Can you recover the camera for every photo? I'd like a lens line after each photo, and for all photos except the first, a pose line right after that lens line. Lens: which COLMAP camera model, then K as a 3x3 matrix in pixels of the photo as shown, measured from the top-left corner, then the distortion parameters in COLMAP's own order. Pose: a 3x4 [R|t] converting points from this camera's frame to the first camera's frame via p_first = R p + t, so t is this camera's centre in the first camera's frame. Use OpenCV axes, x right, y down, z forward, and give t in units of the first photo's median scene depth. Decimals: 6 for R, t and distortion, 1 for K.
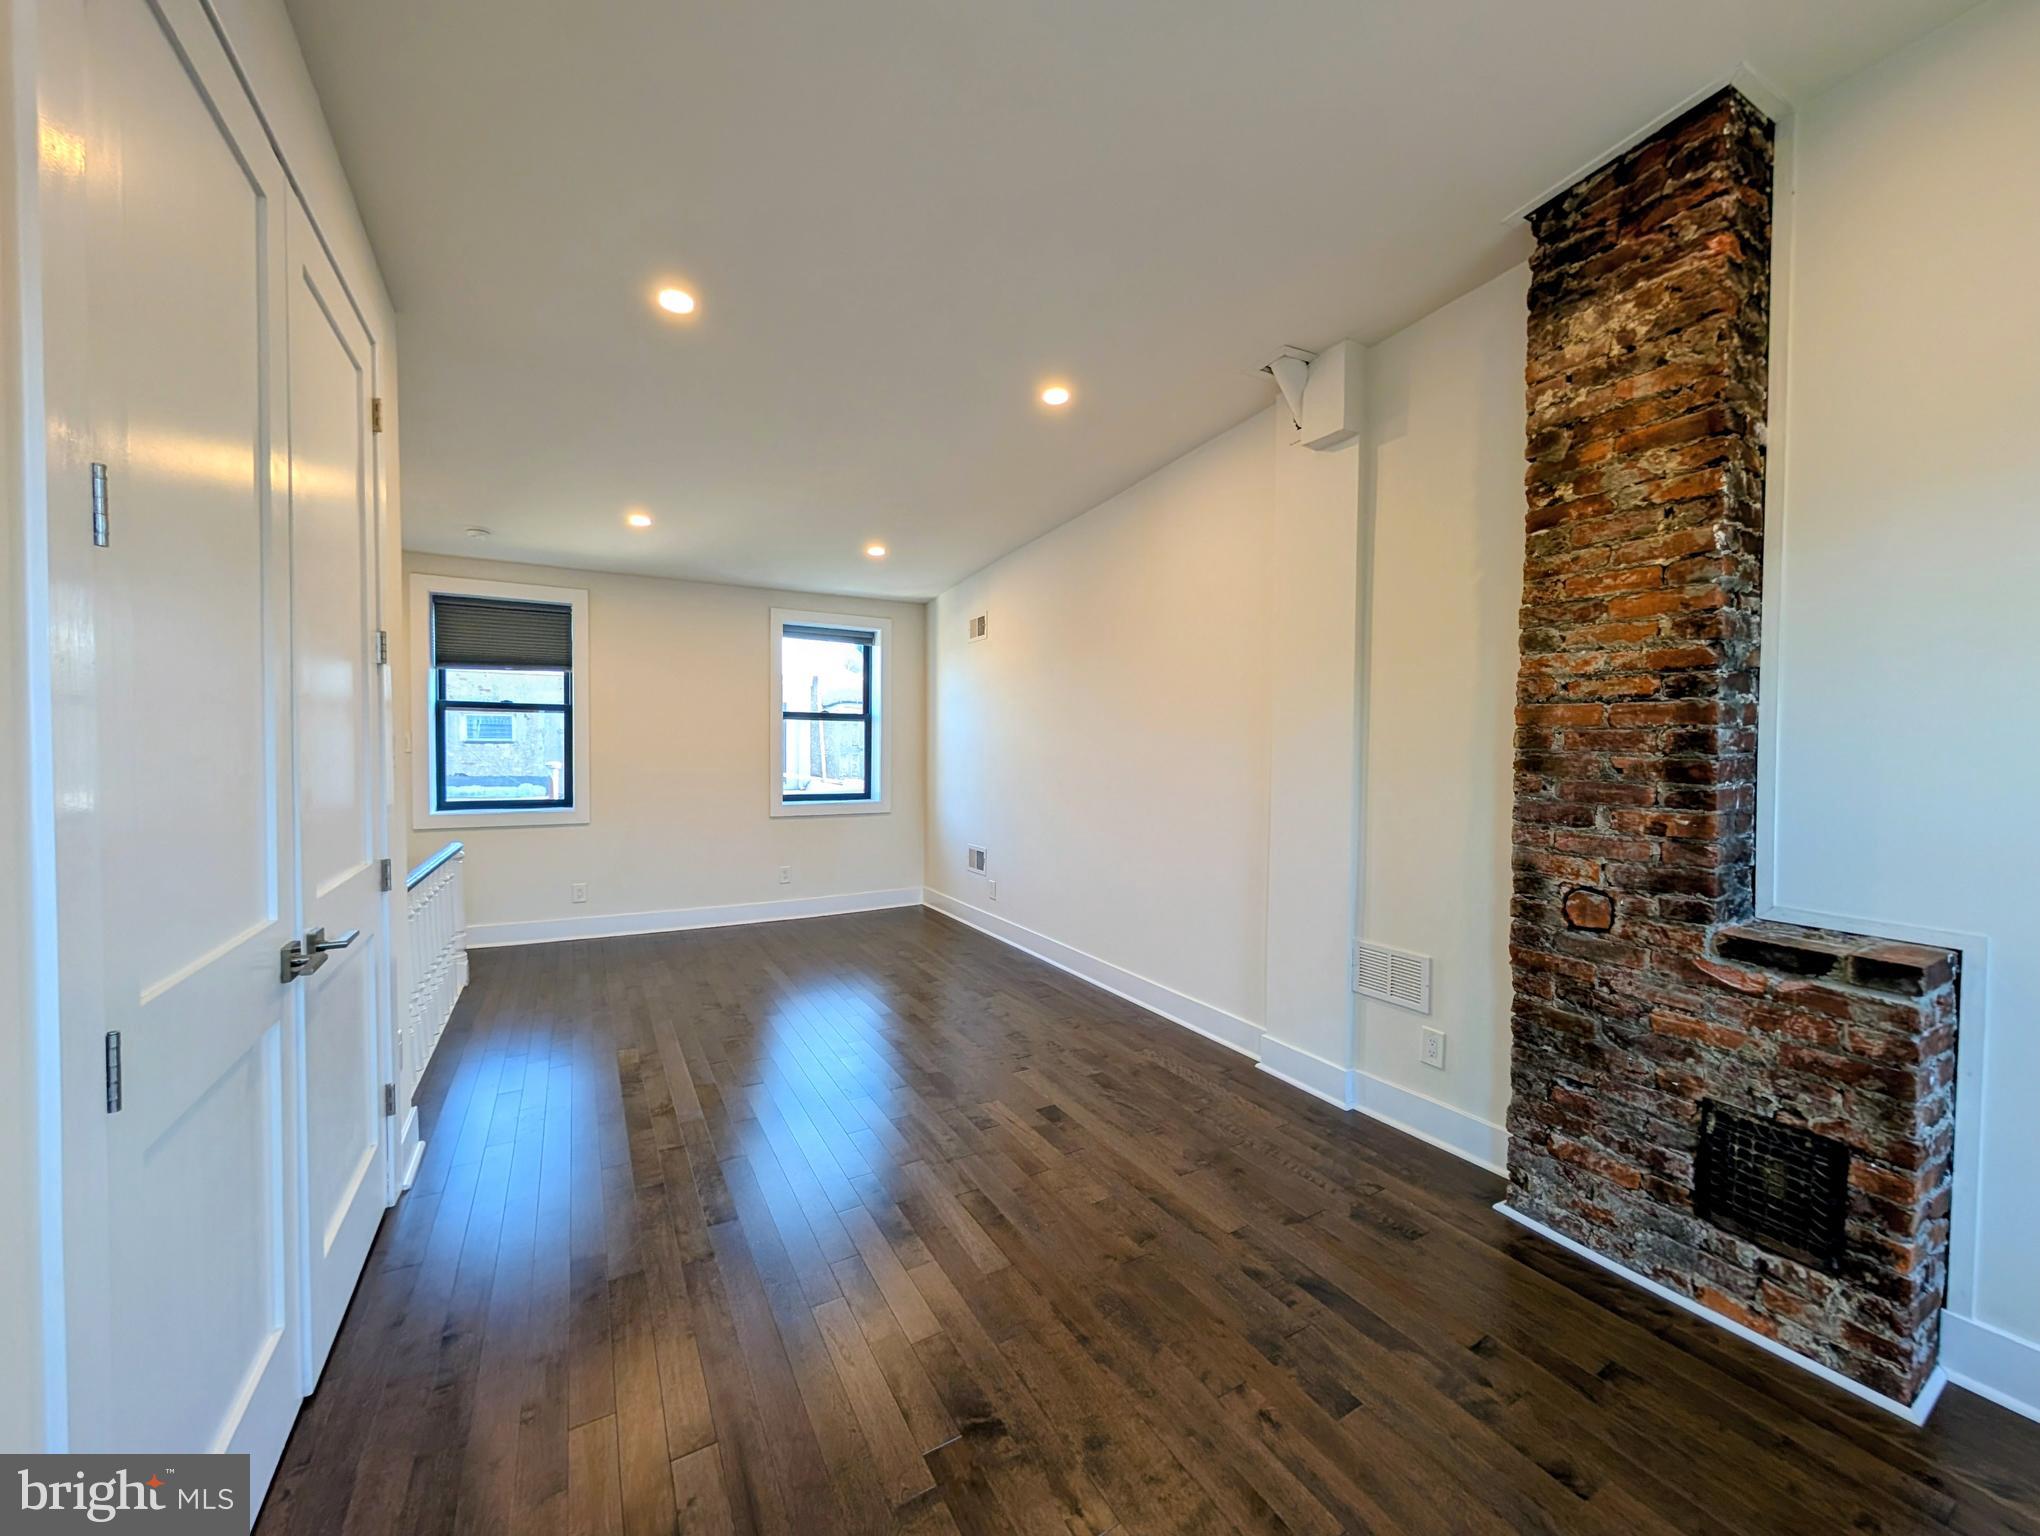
lens RADIAL K [[772.7, 0, 1021.9], [0, 772.7, 767.1], [0, 0, 1]] dist [-0.000482, 0.000023]
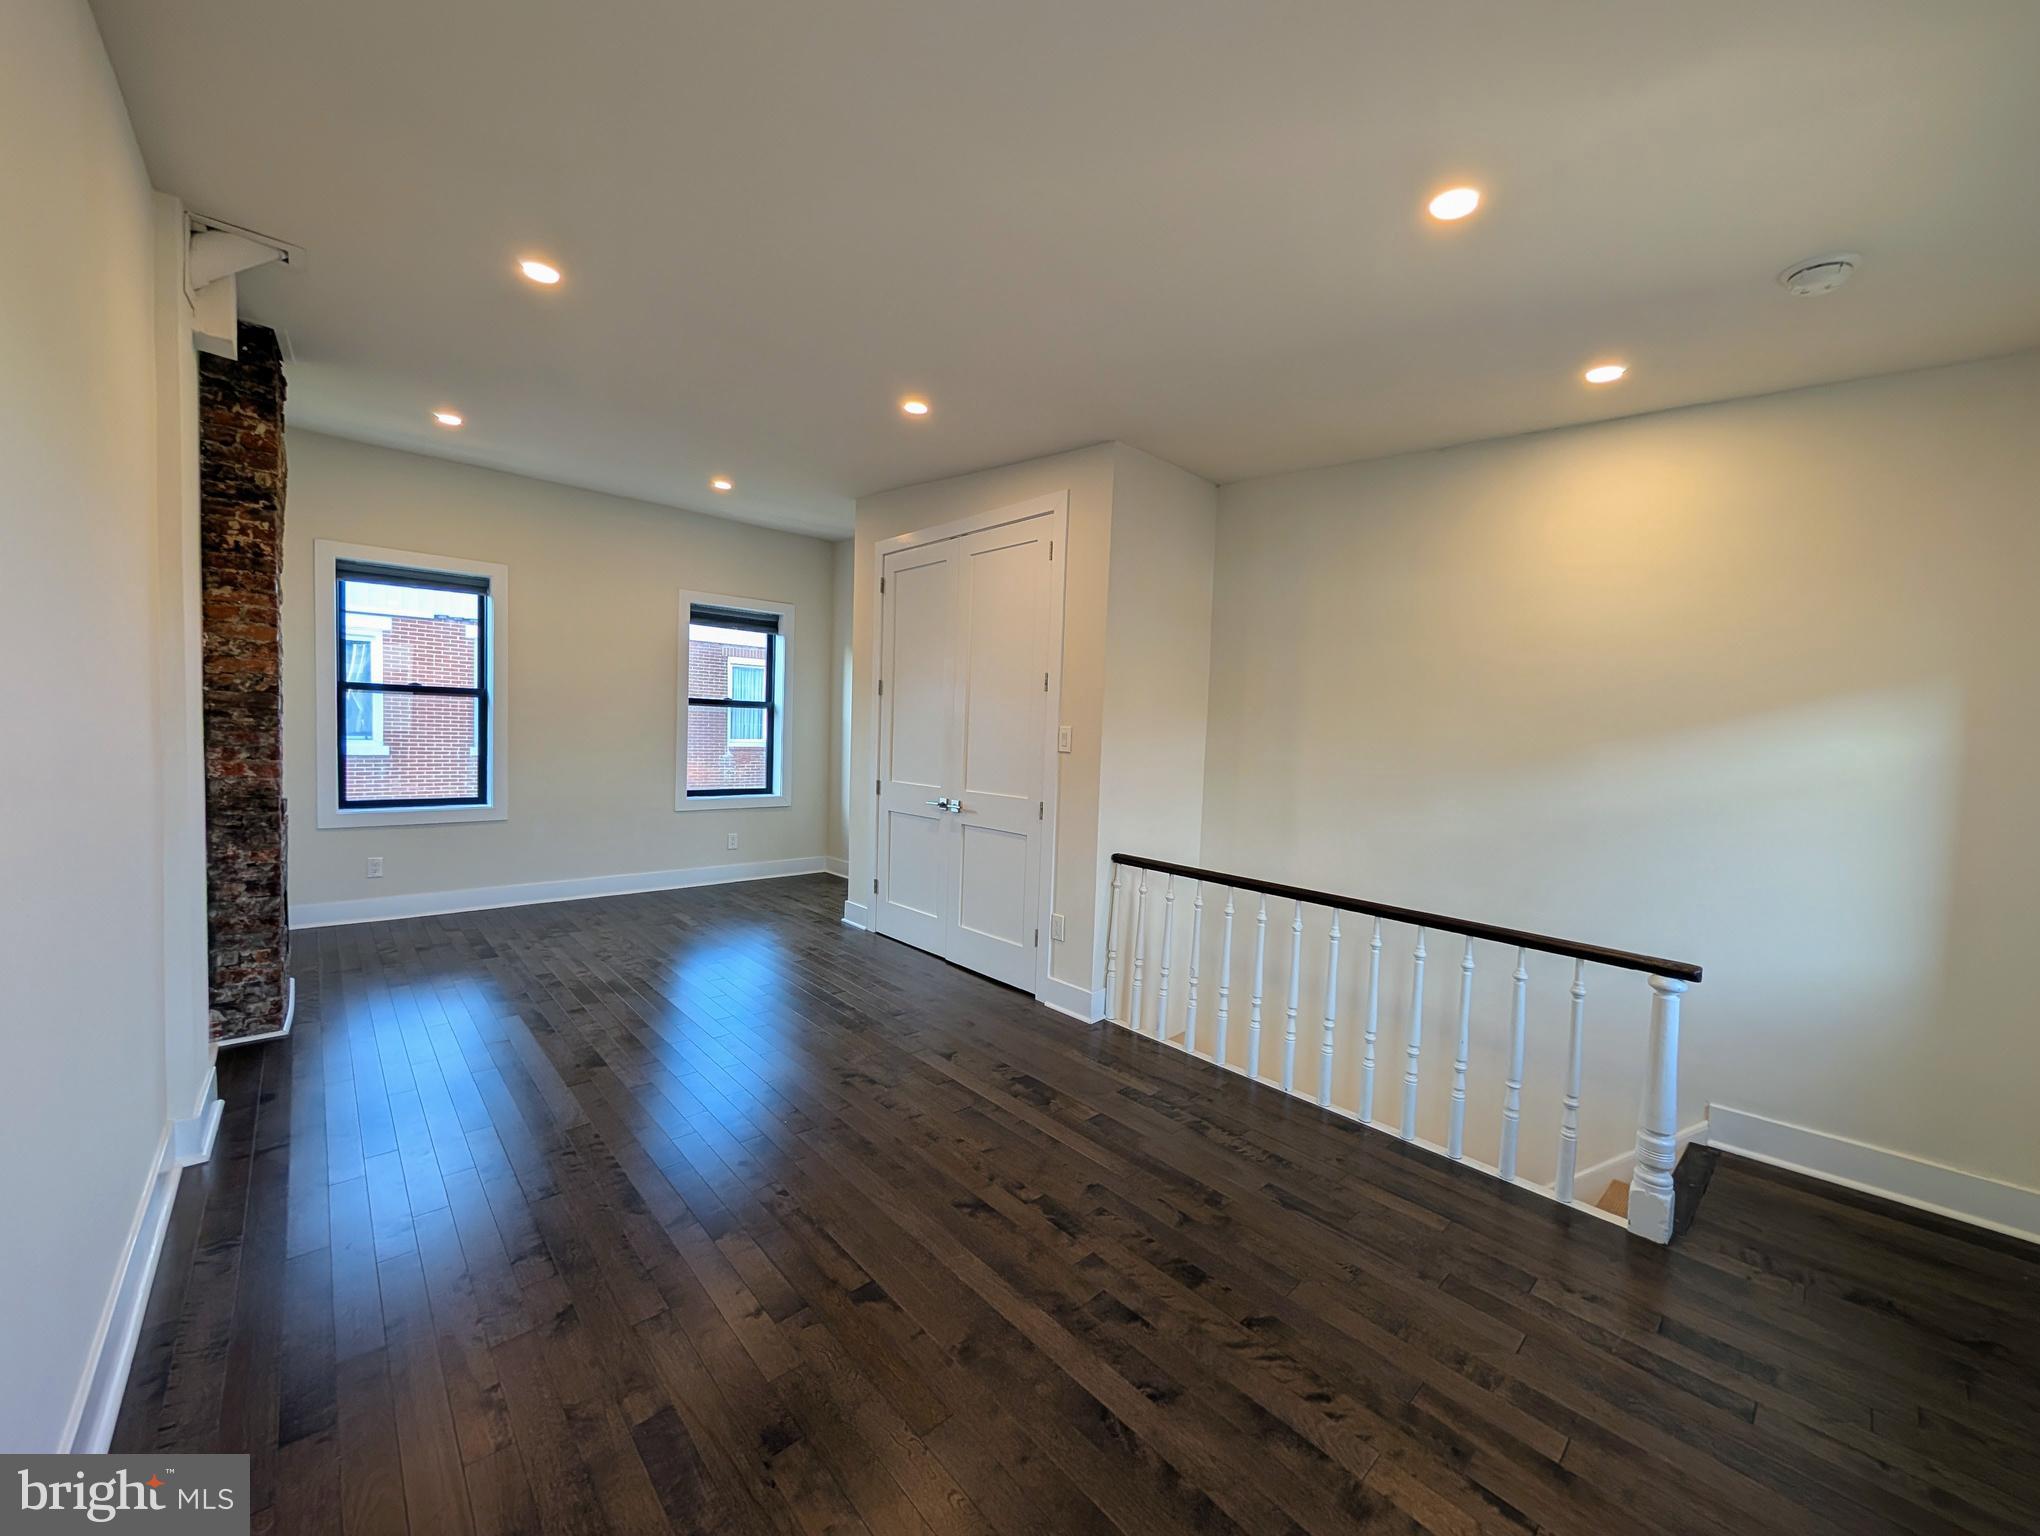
lens RADIAL K [[780.3, 0, 1024.4], [0, 780.3, 763.6], [0, 0, 1]] dist [0.000590, 0.000249]
pose [[-0.973896, -0.031296, -0.224827, -0.190446], [-0.048400, 0.996303, 0.070975, -0.046676], [0.221774, 0.080004, -0.971810, 1.367639]]
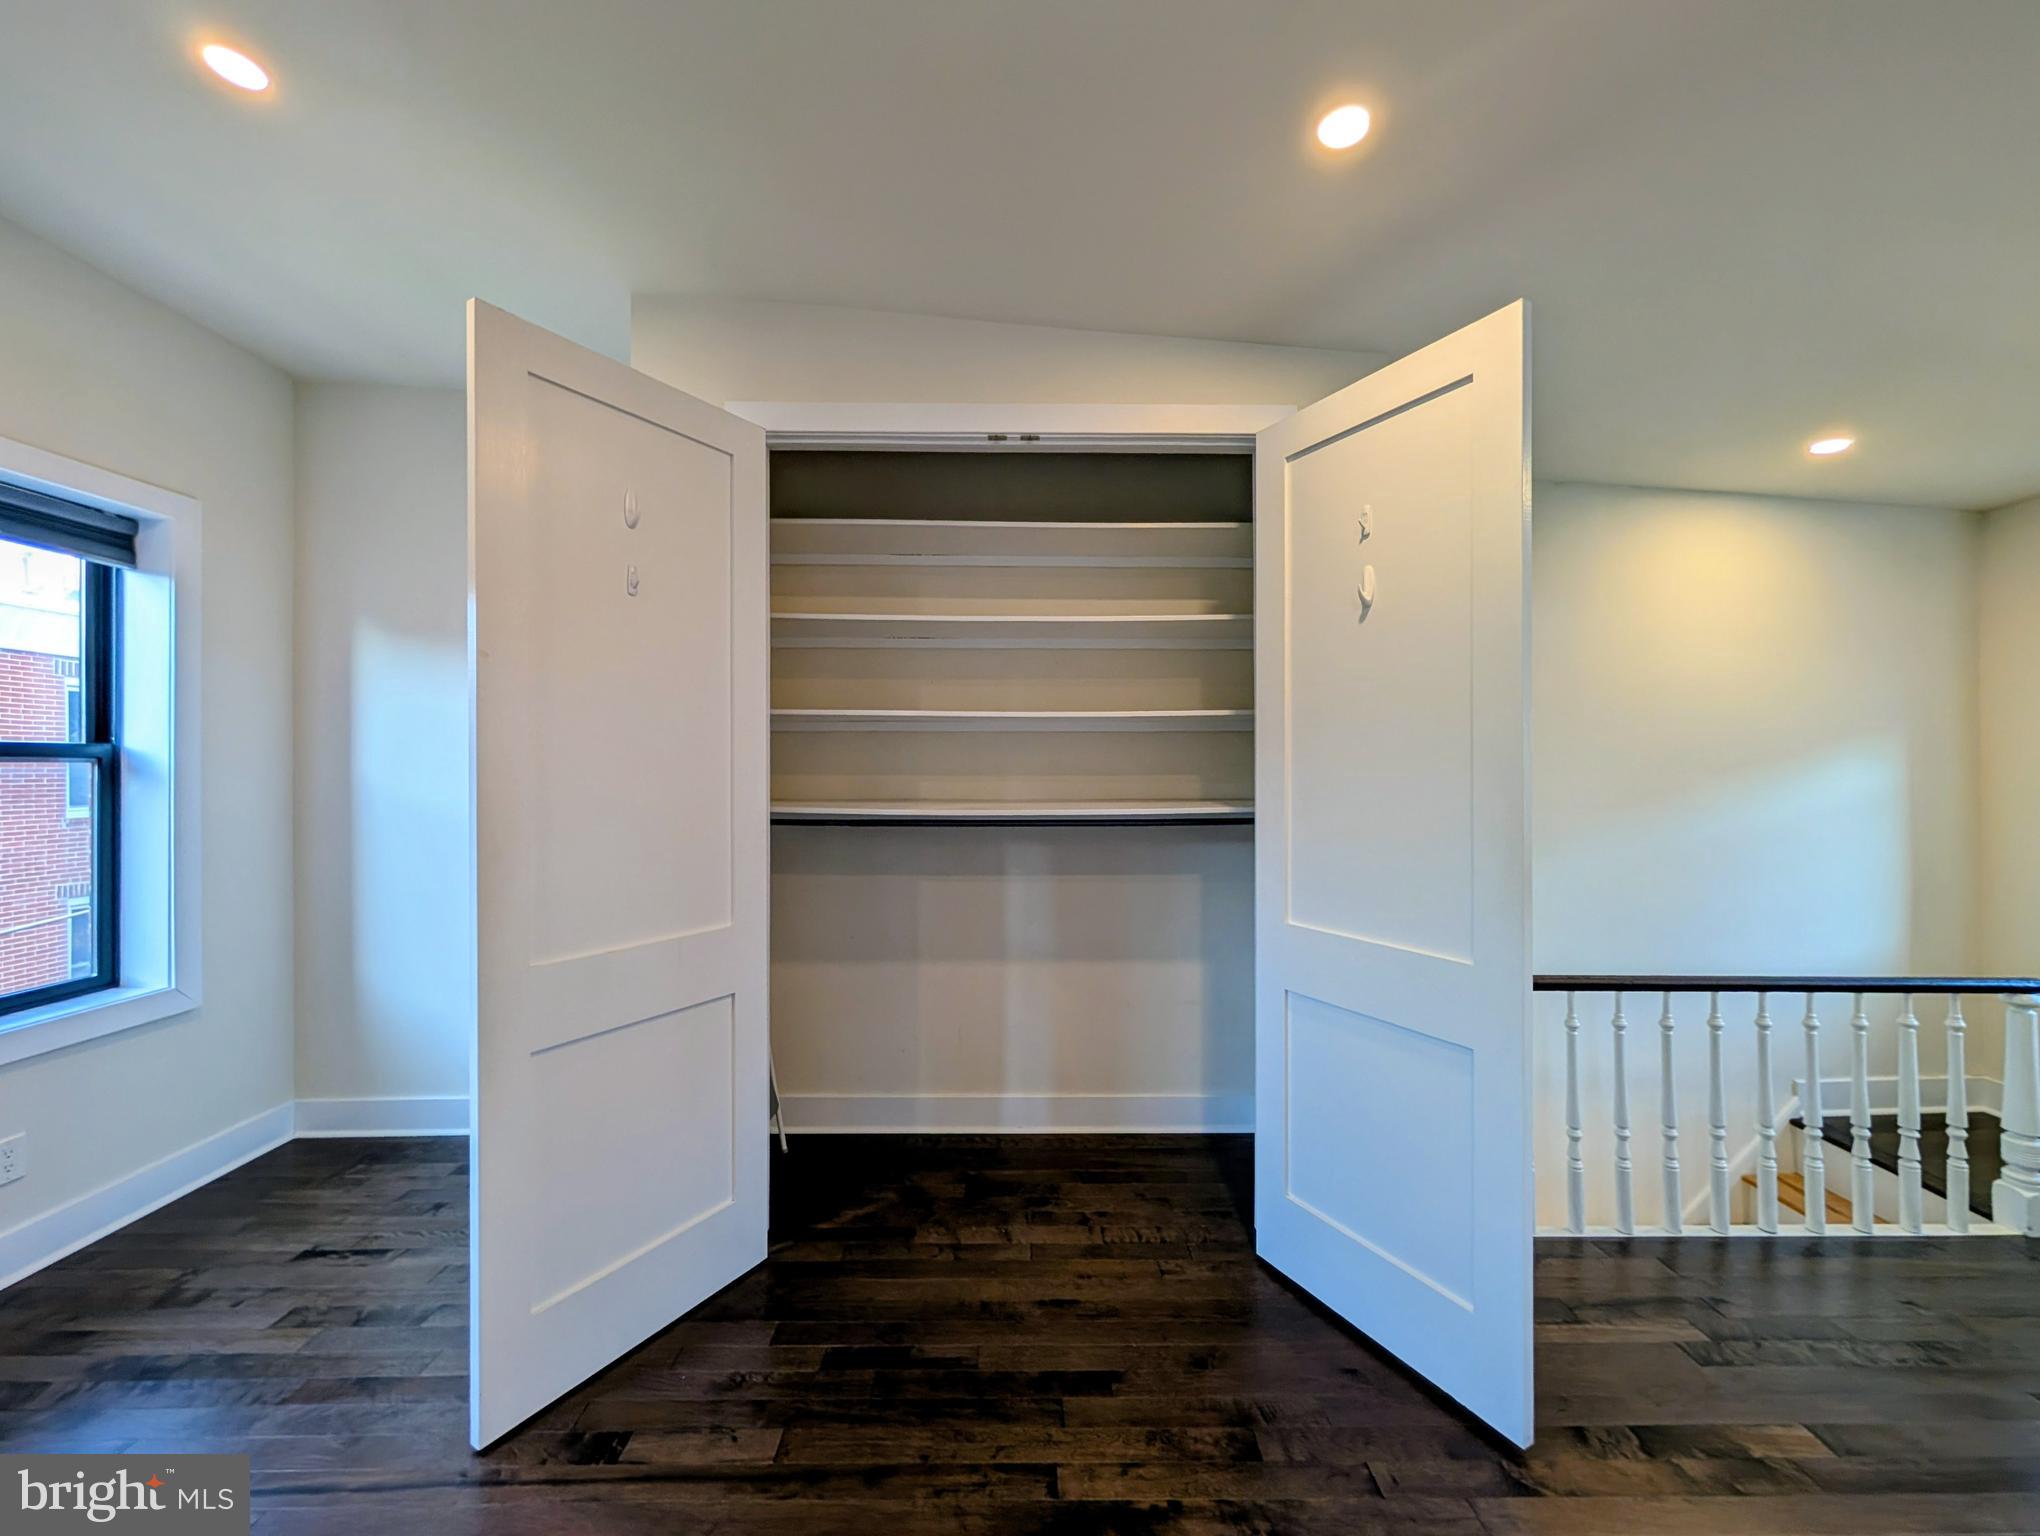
lens RADIAL K [[777.5, 0, 1024.2], [0, 777.5, 764.2], [0, 0, 1]] dist [-0.000216, -0.000035]
pose [[-0.486251, -0.011650, -0.873741, 0.134260], [-0.029000, 0.999575, 0.002811, -0.040374], [0.873338, 0.026706, -0.486383, 0.614100]]
